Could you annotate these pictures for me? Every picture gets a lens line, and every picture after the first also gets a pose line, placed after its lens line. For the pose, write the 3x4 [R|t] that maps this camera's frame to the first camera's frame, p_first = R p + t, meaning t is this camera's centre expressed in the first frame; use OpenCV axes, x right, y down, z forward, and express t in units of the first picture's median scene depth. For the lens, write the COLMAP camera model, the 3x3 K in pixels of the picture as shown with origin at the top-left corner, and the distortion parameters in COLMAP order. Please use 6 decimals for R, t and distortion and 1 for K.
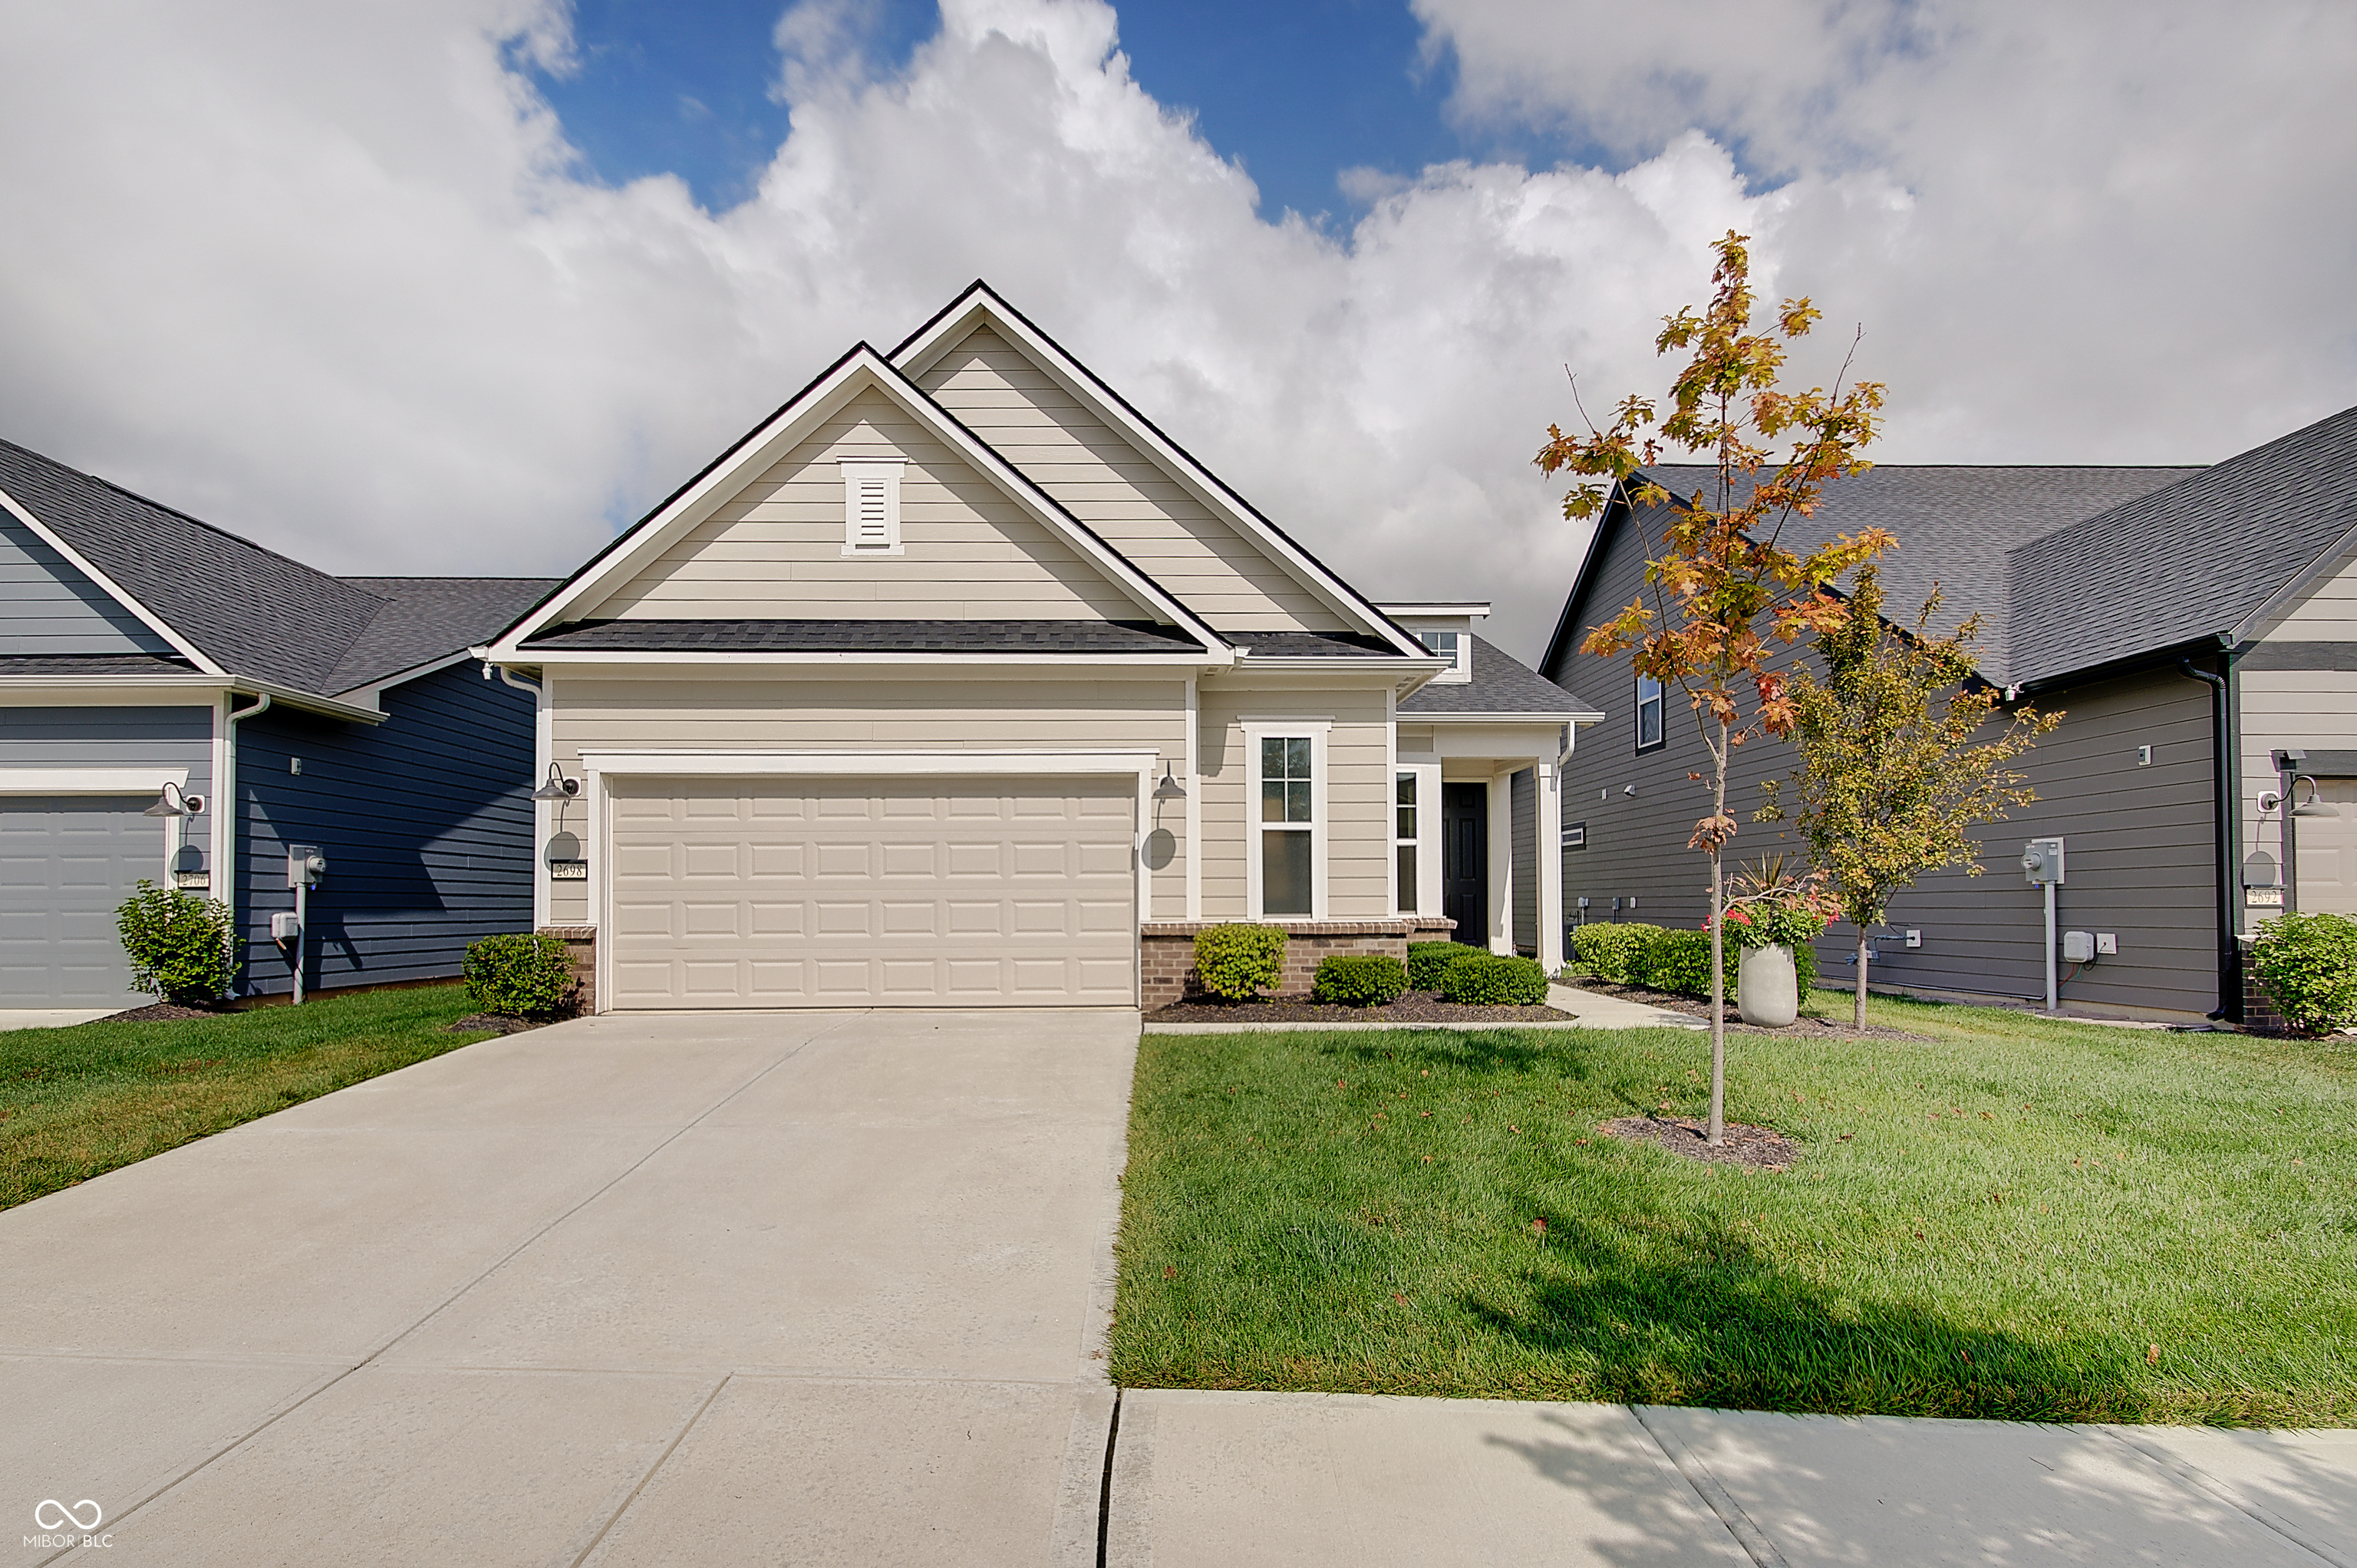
lens RADIAL K [[1137.7, 0, 1150.1], [0, 1137.7, 892.5], [0, 0, 1]] dist [0.008672, -0.003969]
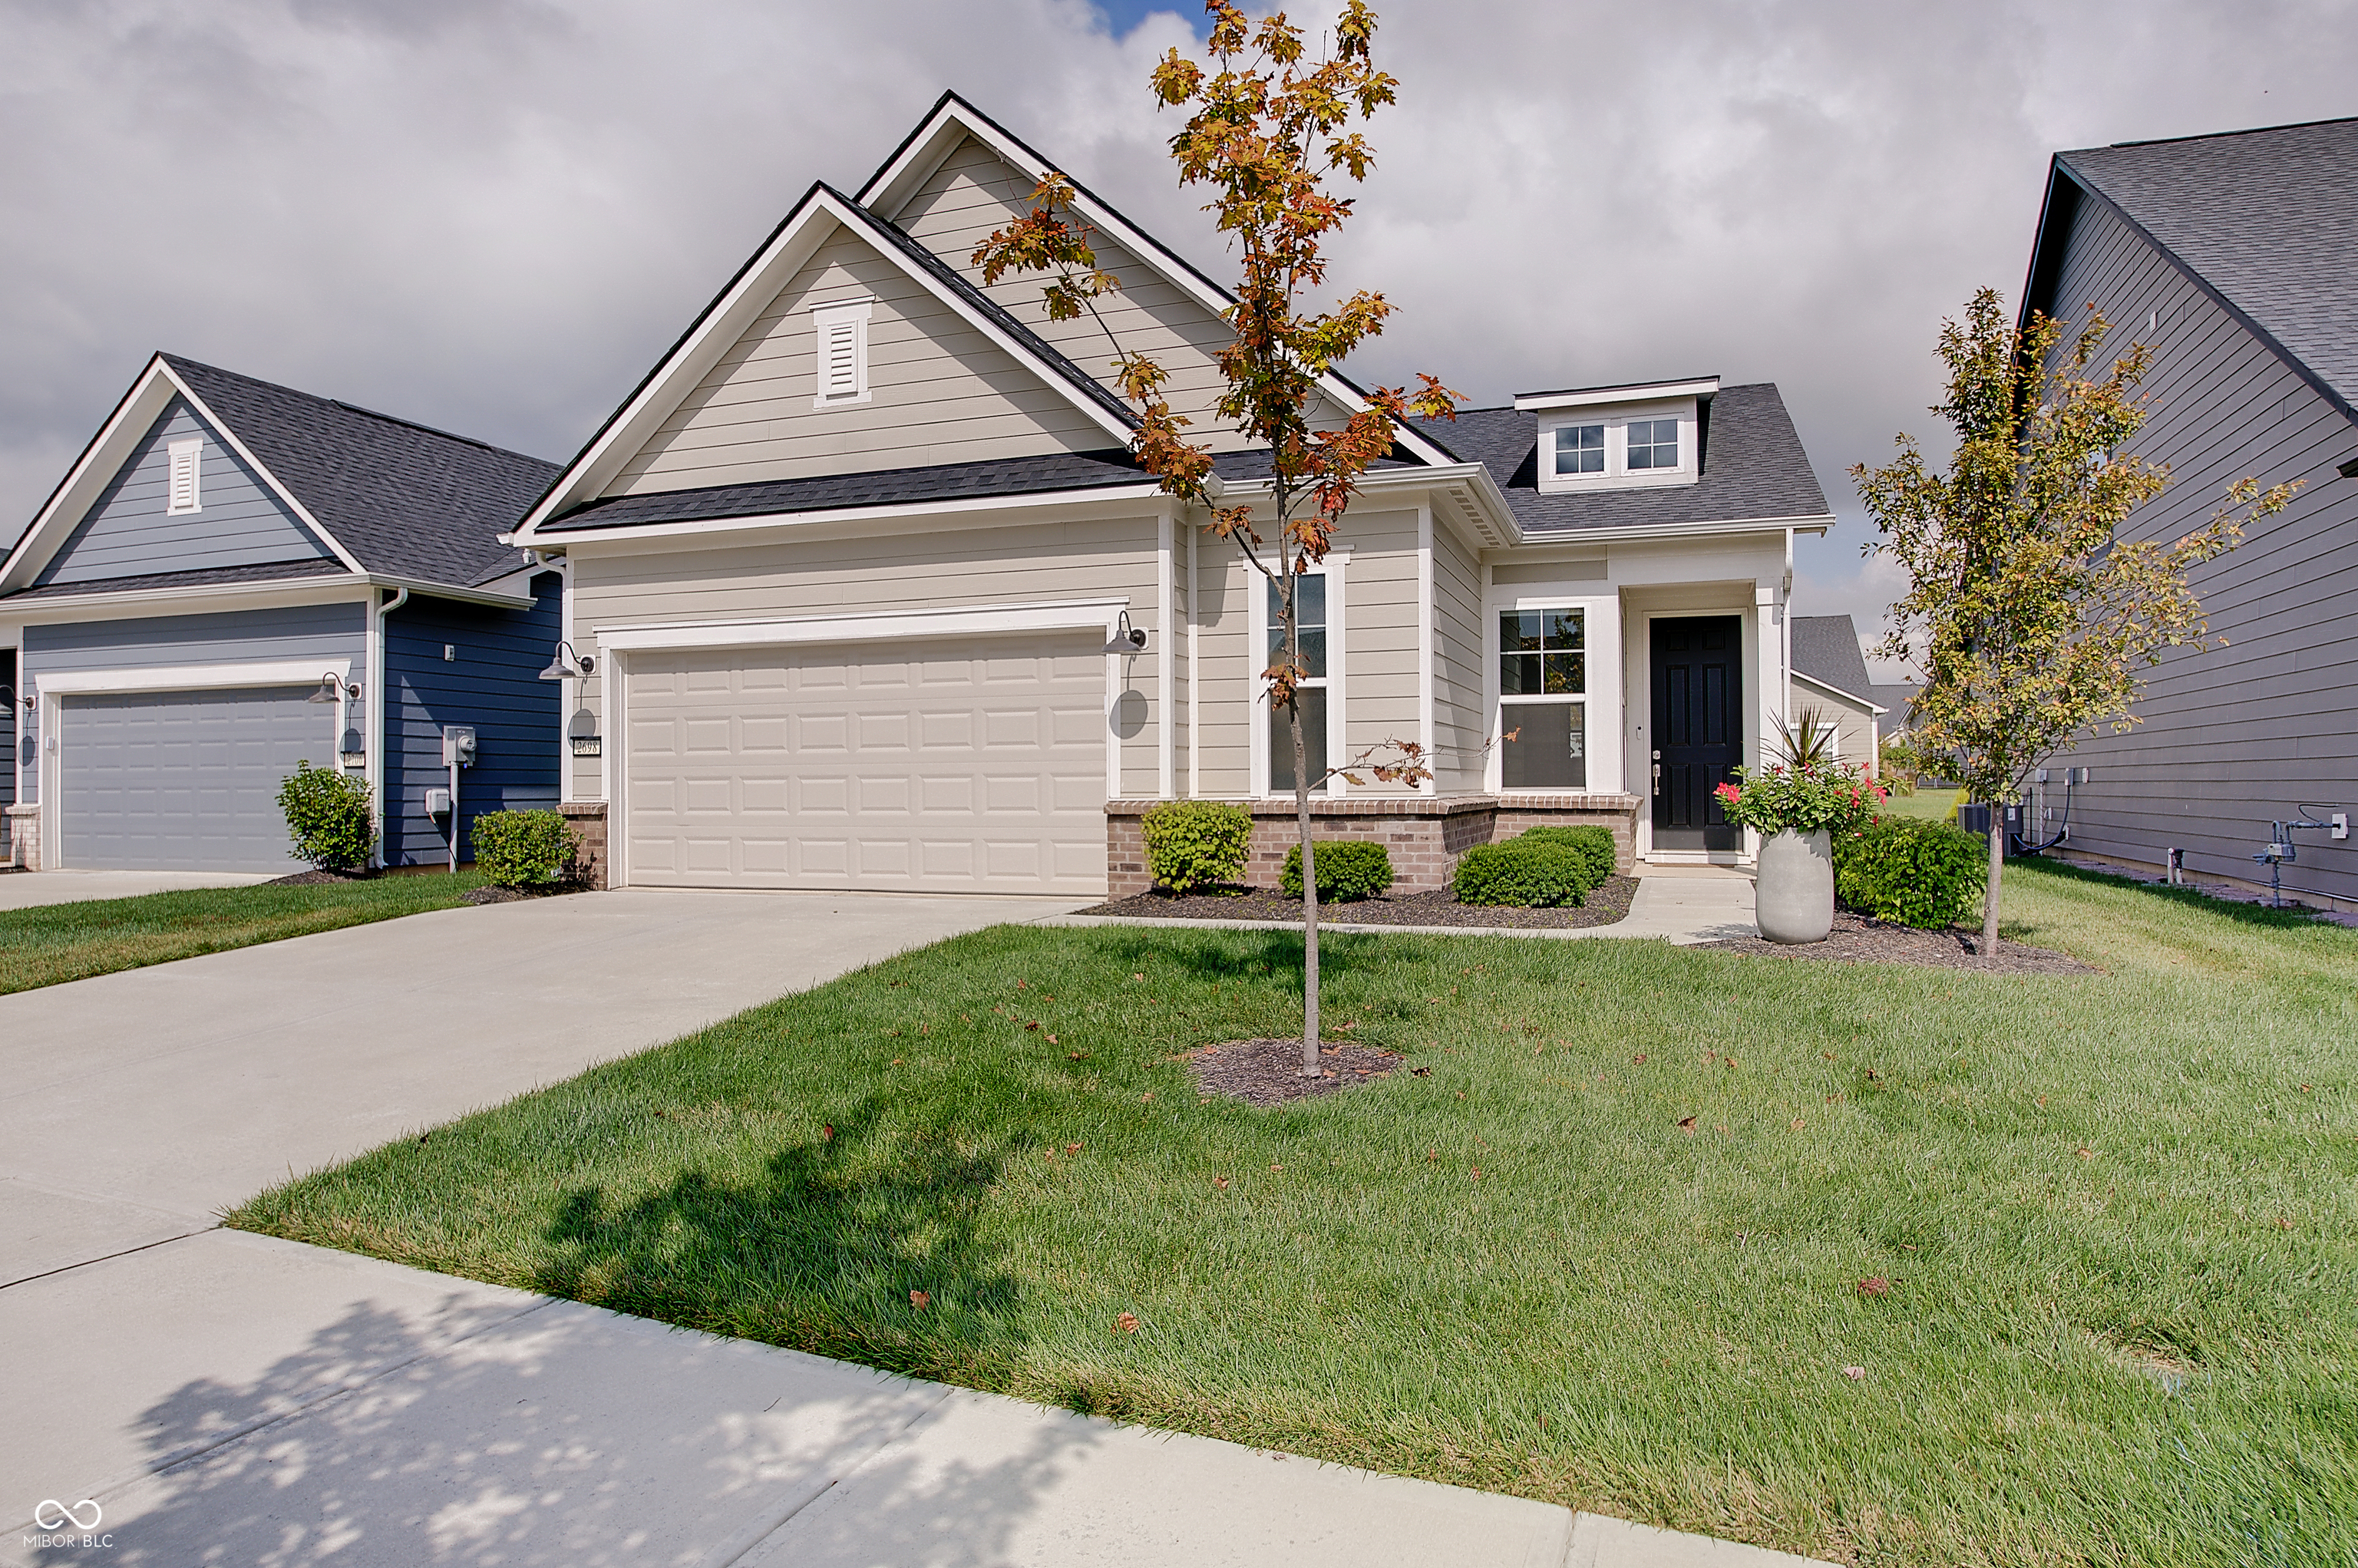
lens RADIAL K [[1382.8, 0, 1178.4], [0, 1382.8, 781.9], [0, 0, 1]] dist [-0.030680, 0.005794]
pose [[0.938051, -0.002504, -0.346487, 0.402059], [0.006449, 0.999927, 0.010232, 0.002459], [0.346436, -0.011833, 0.937999, 0.033924]]
